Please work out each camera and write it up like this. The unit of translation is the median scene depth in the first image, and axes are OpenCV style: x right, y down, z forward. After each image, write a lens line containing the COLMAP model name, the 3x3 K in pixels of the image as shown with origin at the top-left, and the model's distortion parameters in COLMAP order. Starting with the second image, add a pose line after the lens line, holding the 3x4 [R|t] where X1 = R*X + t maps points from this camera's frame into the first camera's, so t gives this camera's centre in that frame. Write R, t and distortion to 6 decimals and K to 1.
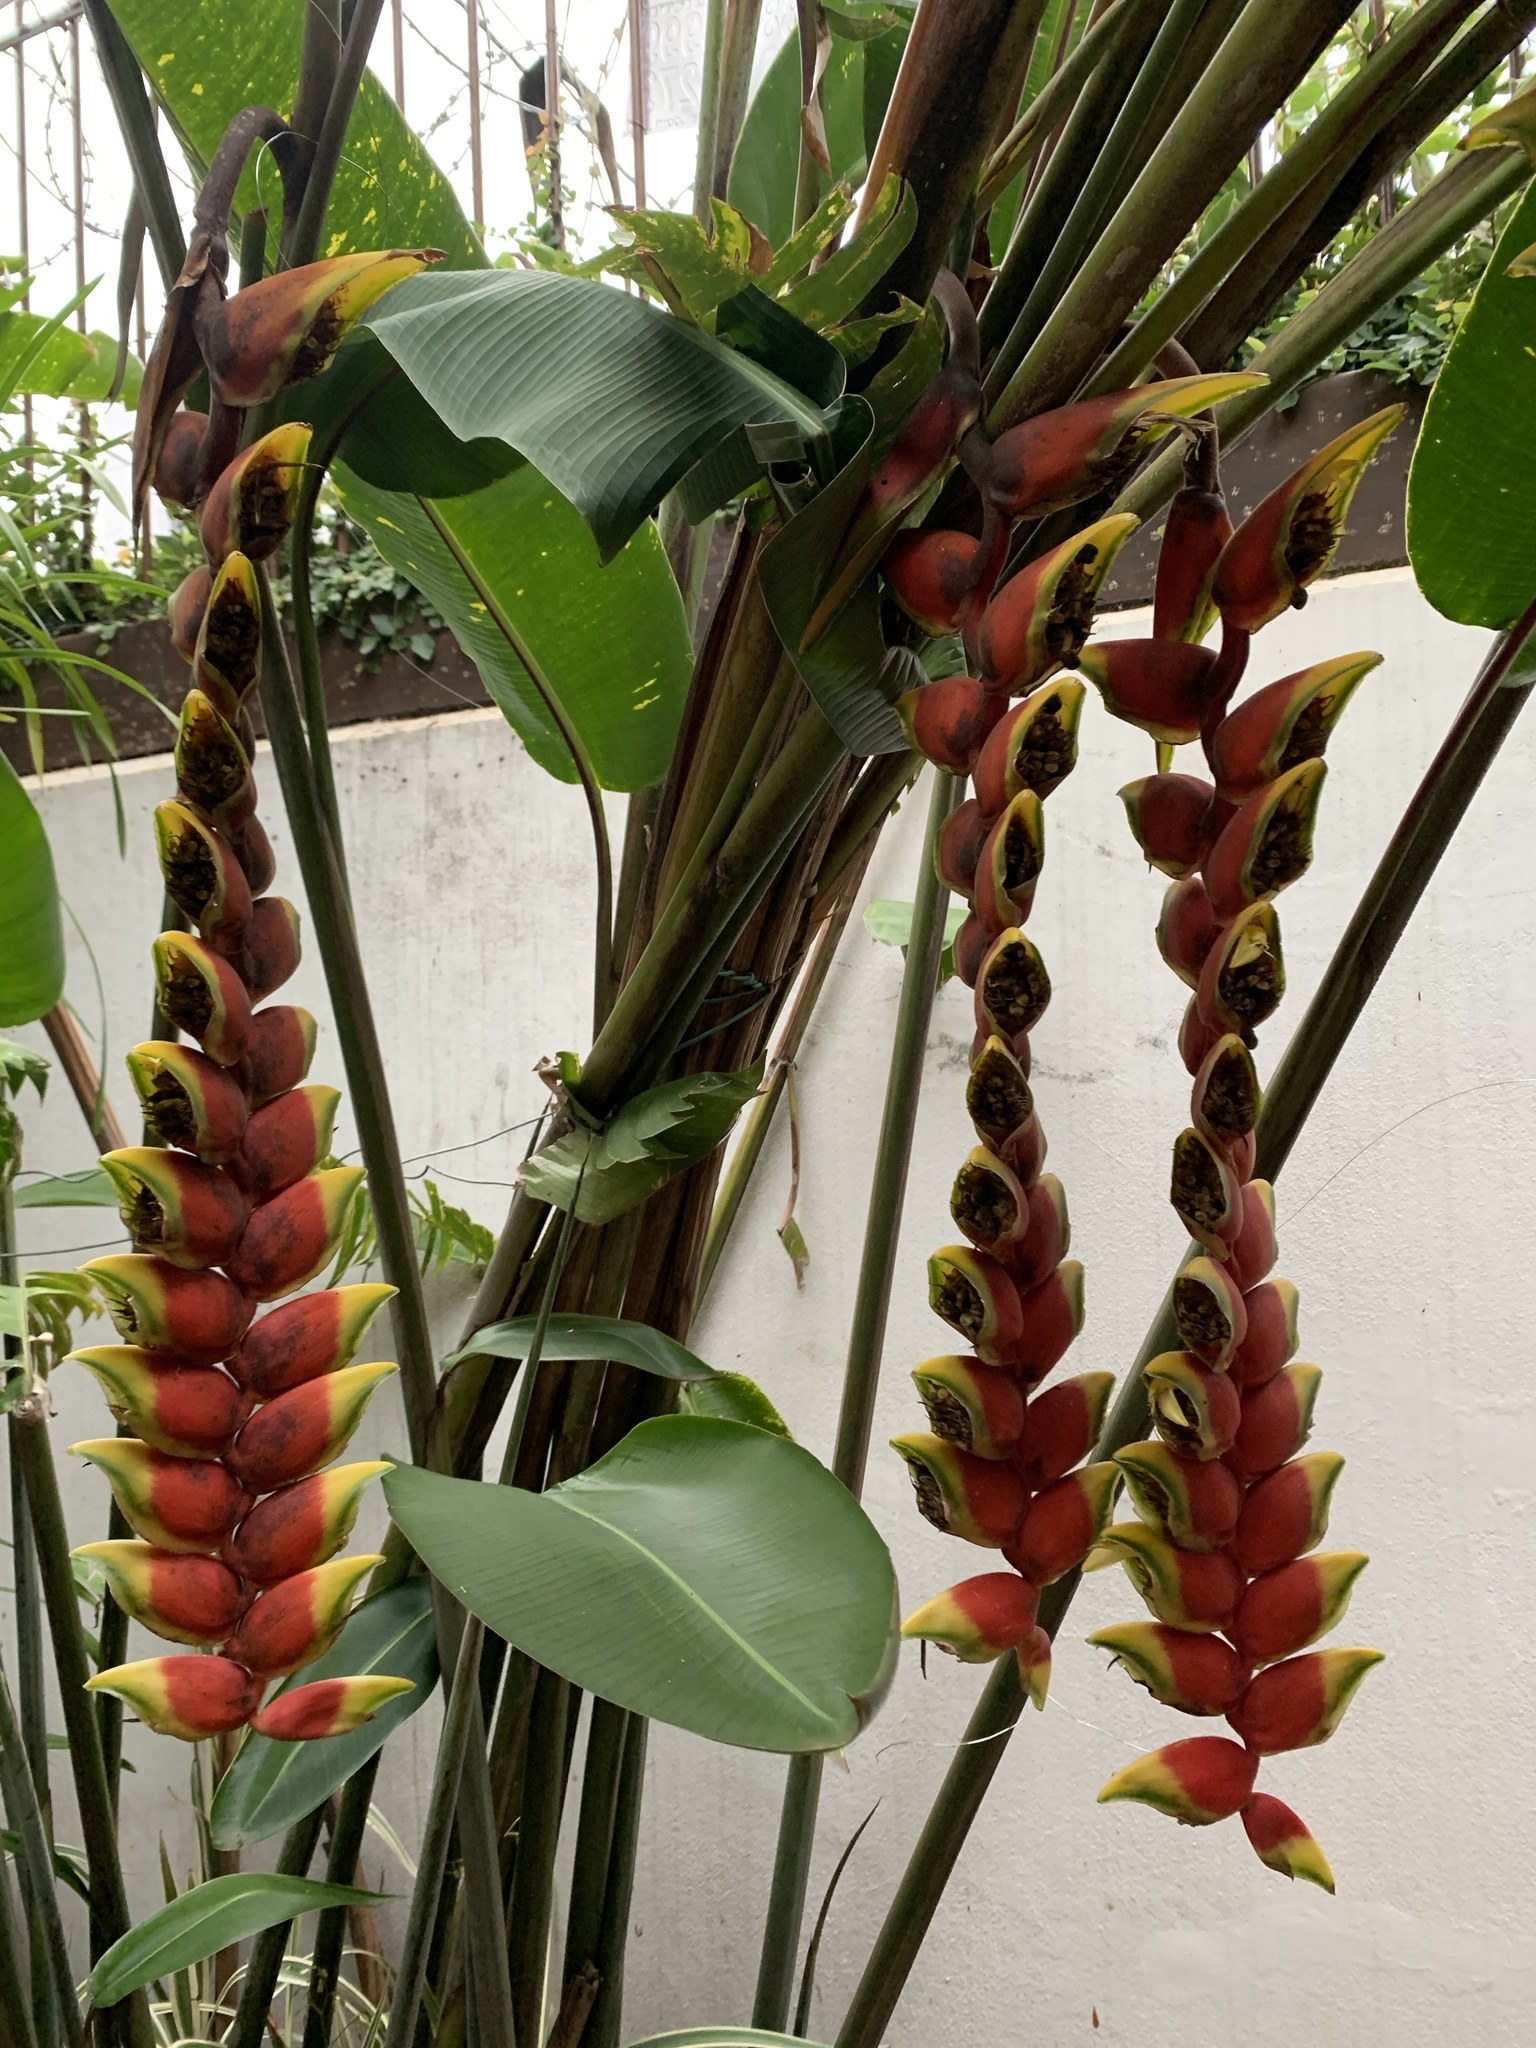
lens RADIAL K [[1554.0, 0, 748.5], [0, 1554.0, 995.7], [0, 0, 1]] dist [0.063852, -0.058602]
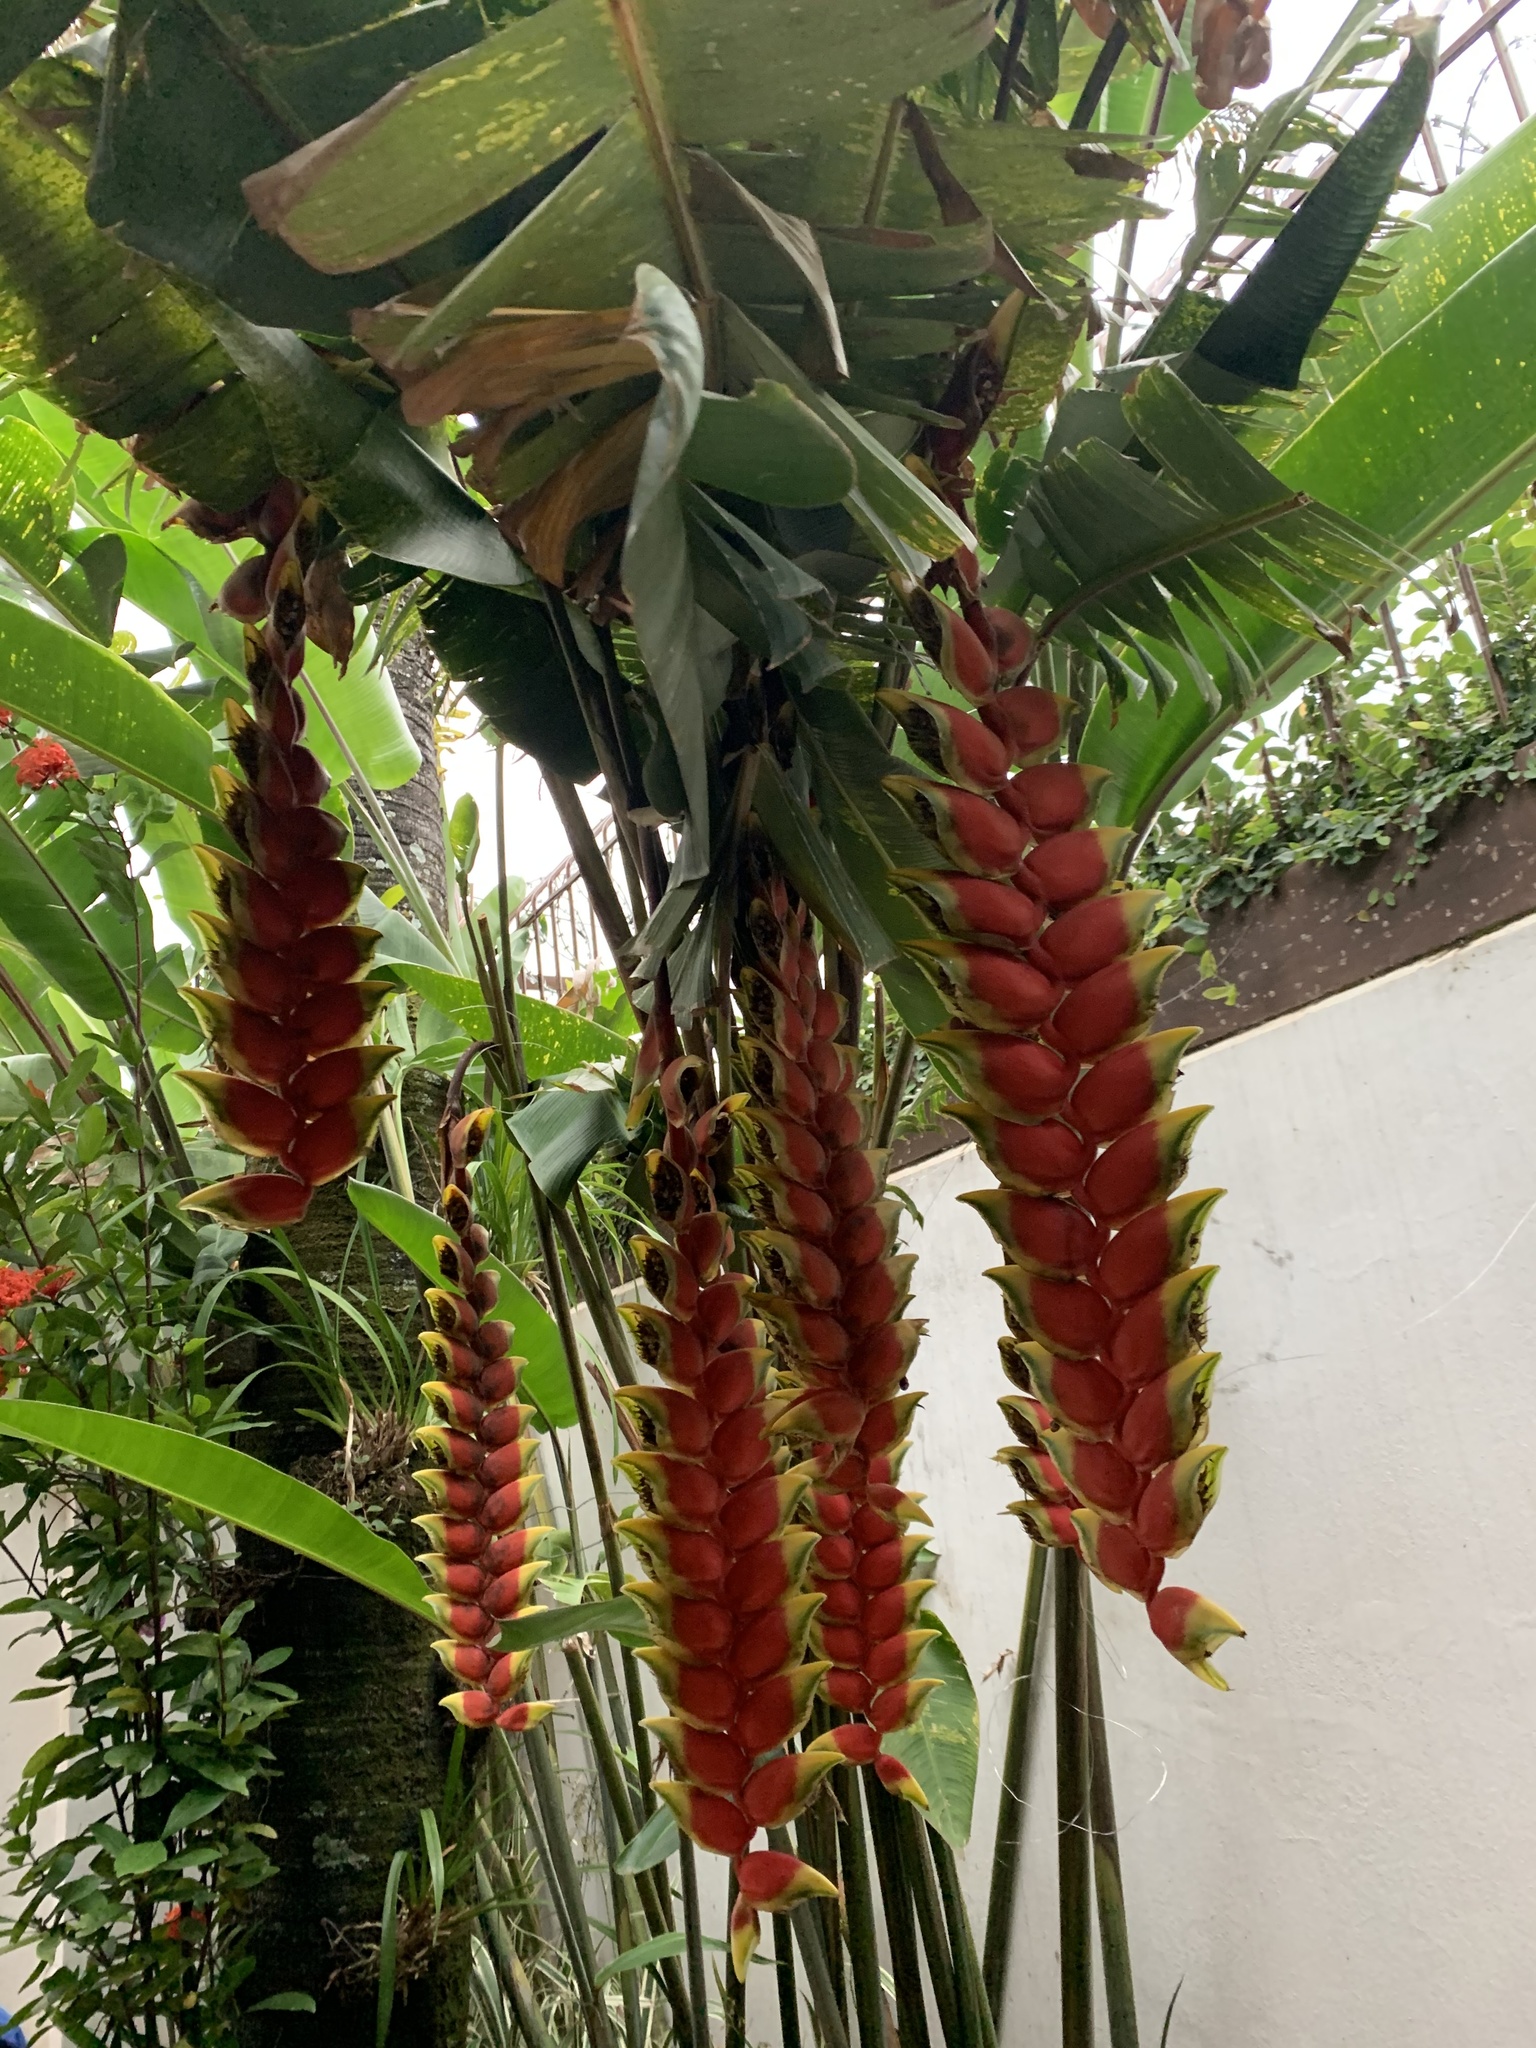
lens RADIAL K [[1566.1, 0, 777.7], [0, 1566.1, 1018.3], [0, 0, 1]] dist [0.056558, -0.035339]
pose [[0.839932, -0.233786, -0.489753, 0.702490], [0.118220, 0.959601, -0.255322, 0.053194], [0.529658, 0.156554, 0.833638, -0.442976]]
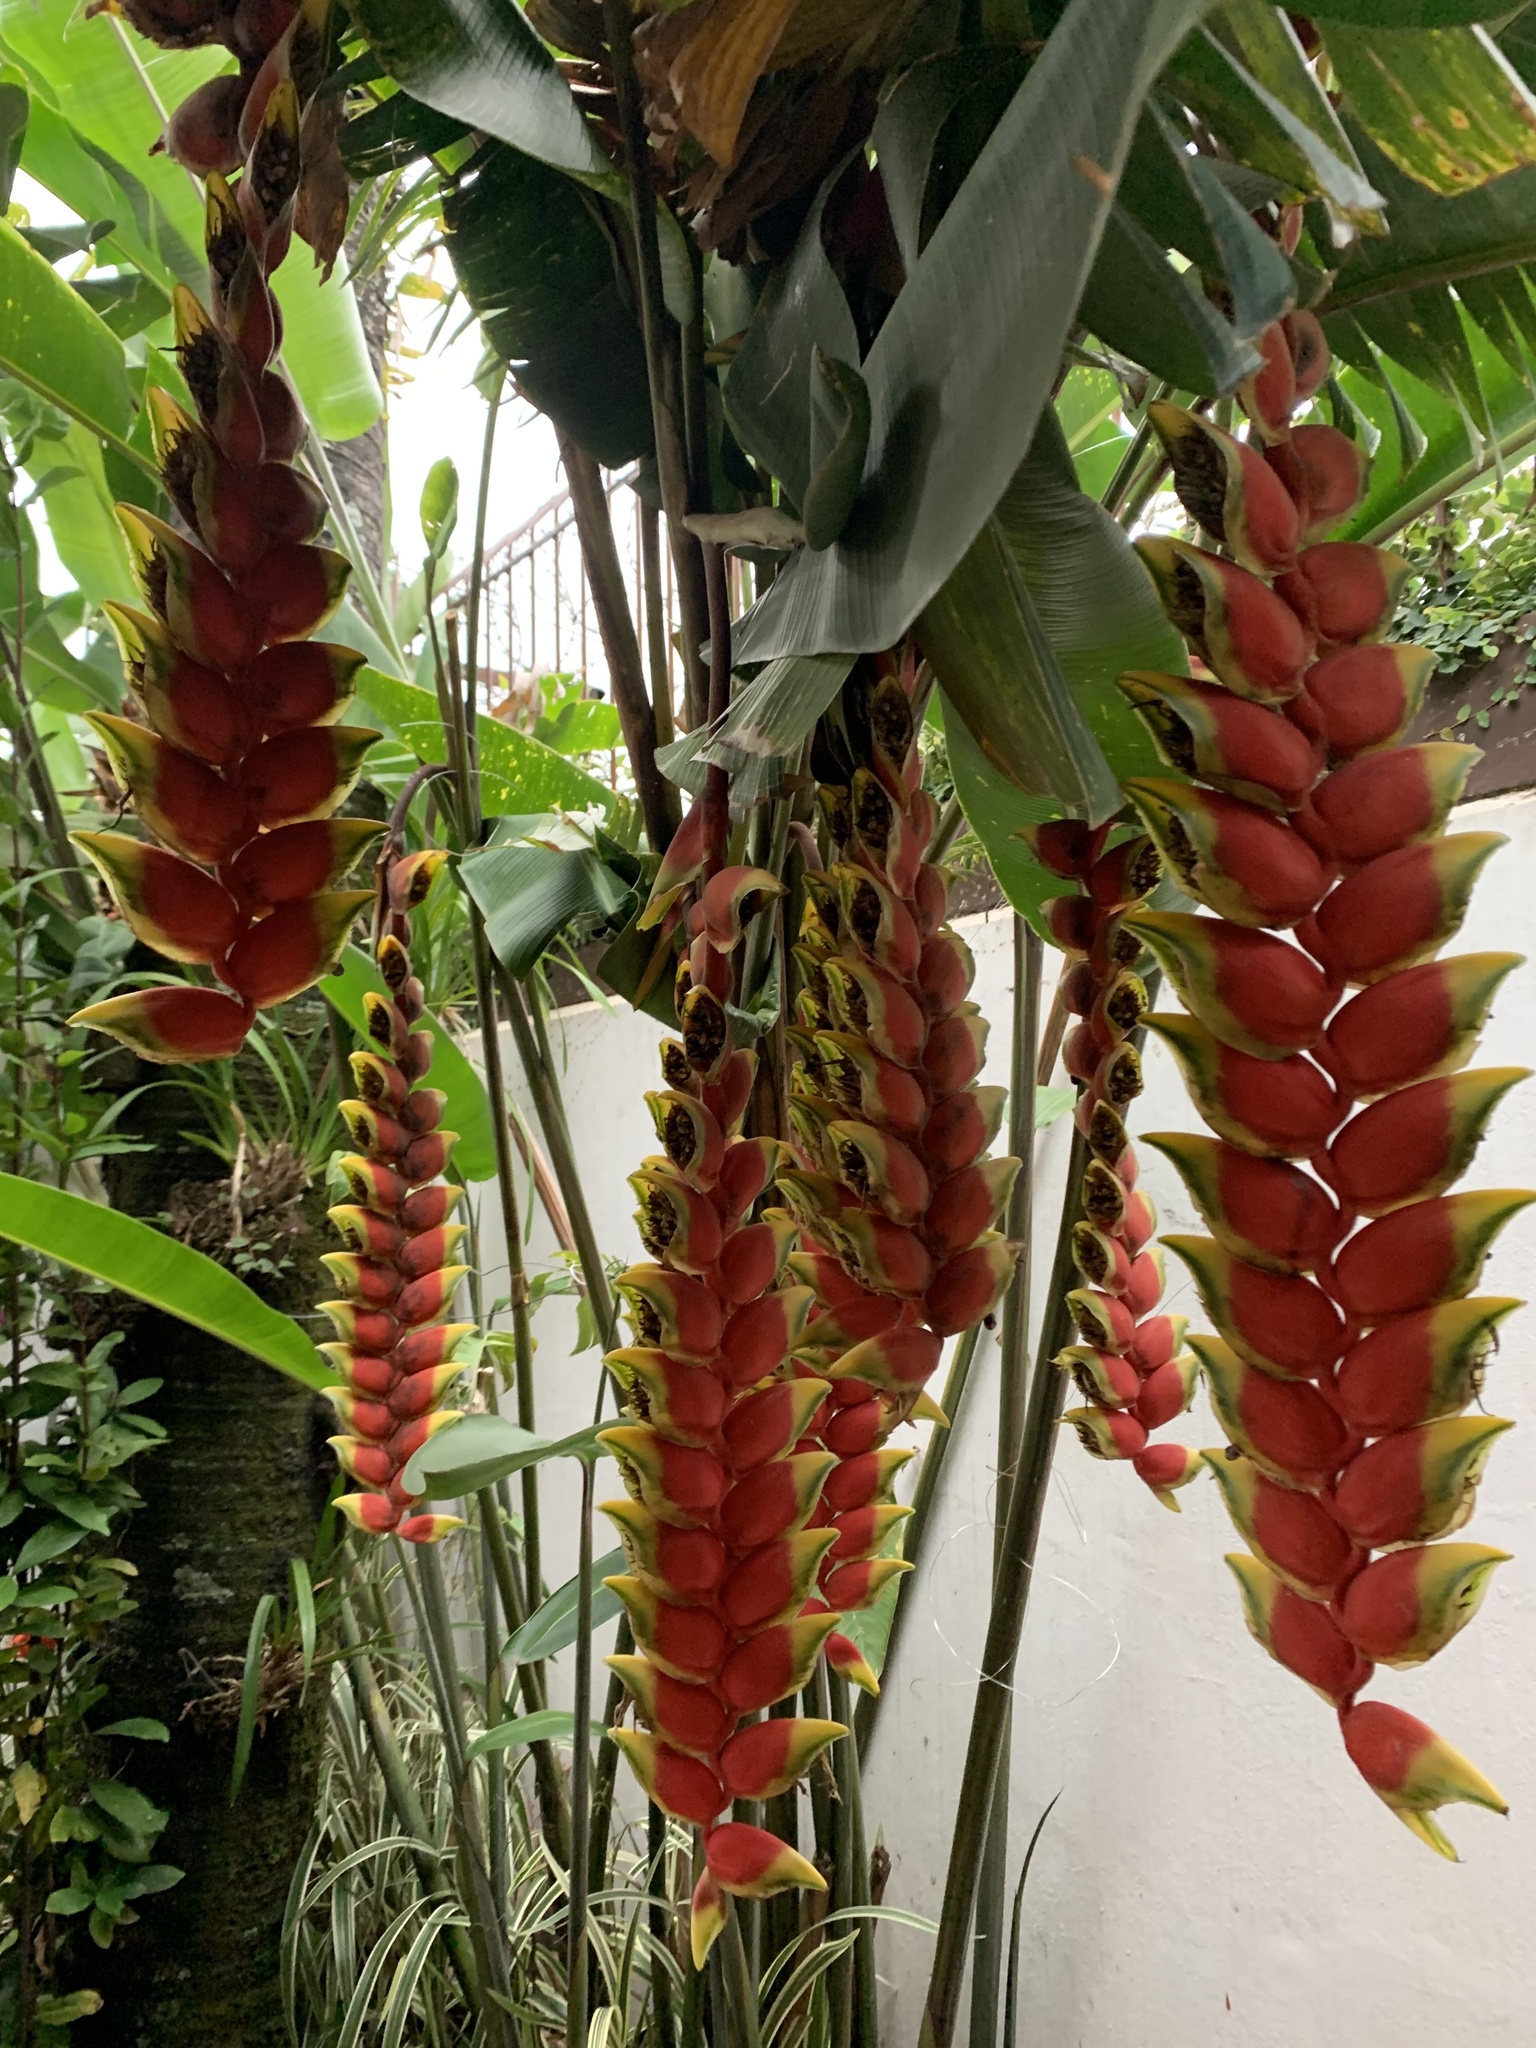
lens RADIAL K [[1554.0, 0, 748.5], [0, 1554.0, 995.7], [0, 0, 1]] dist [0.063852, -0.058602]
pose [[0.882486, -0.050479, -0.467623, 0.551226], [0.013136, 0.996481, -0.082778, -0.036003], [0.470156, 0.066908, 0.880044, -0.332797]]
